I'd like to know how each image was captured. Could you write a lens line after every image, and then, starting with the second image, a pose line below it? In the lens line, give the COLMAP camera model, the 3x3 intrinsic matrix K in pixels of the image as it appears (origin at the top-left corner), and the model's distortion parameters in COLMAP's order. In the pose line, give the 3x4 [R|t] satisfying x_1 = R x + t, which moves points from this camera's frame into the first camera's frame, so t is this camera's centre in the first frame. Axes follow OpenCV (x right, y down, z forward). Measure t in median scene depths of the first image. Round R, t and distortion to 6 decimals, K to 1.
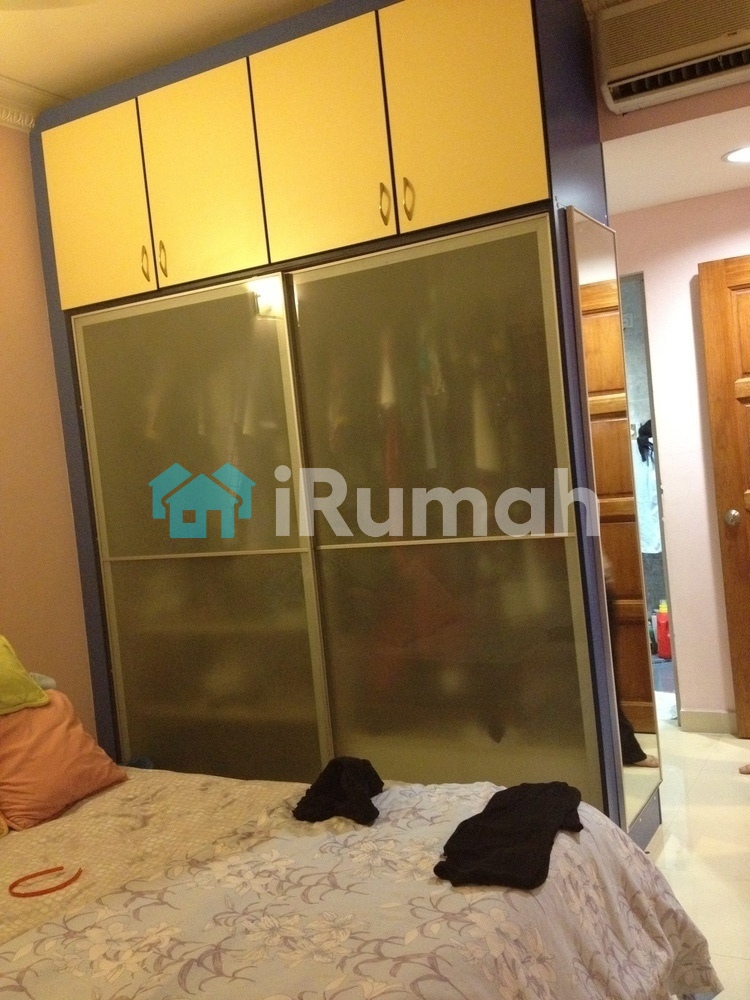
lens RADIAL K [[993.2, 0, 327.8], [0, 993.2, 501.1], [0, 0, 1]] dist [0.003545, 0.001221]
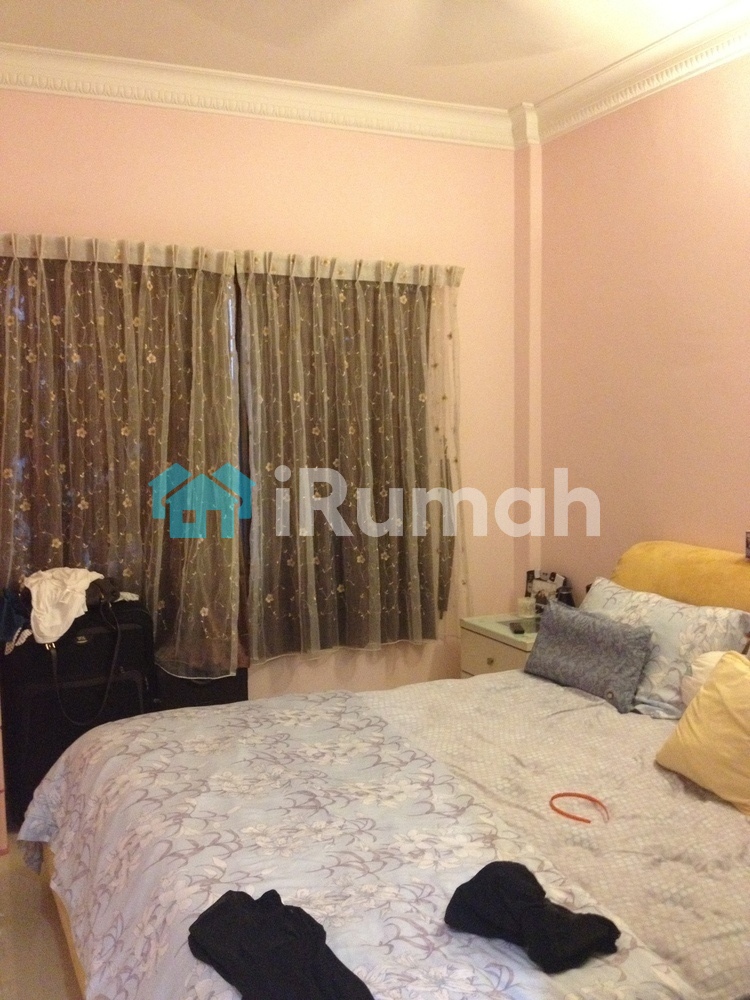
lens RADIAL K [[993.2, 0, 327.8], [0, 993.2, 501.1], [0, 0, 1]] dist [0.003545, 0.001221]
pose [[-0.606411, 0.166484, -0.777528, 0.816289], [0.040183, 0.983003, 0.179141, -0.189260], [0.794136, 0.077389, -0.602793, 1.693507]]
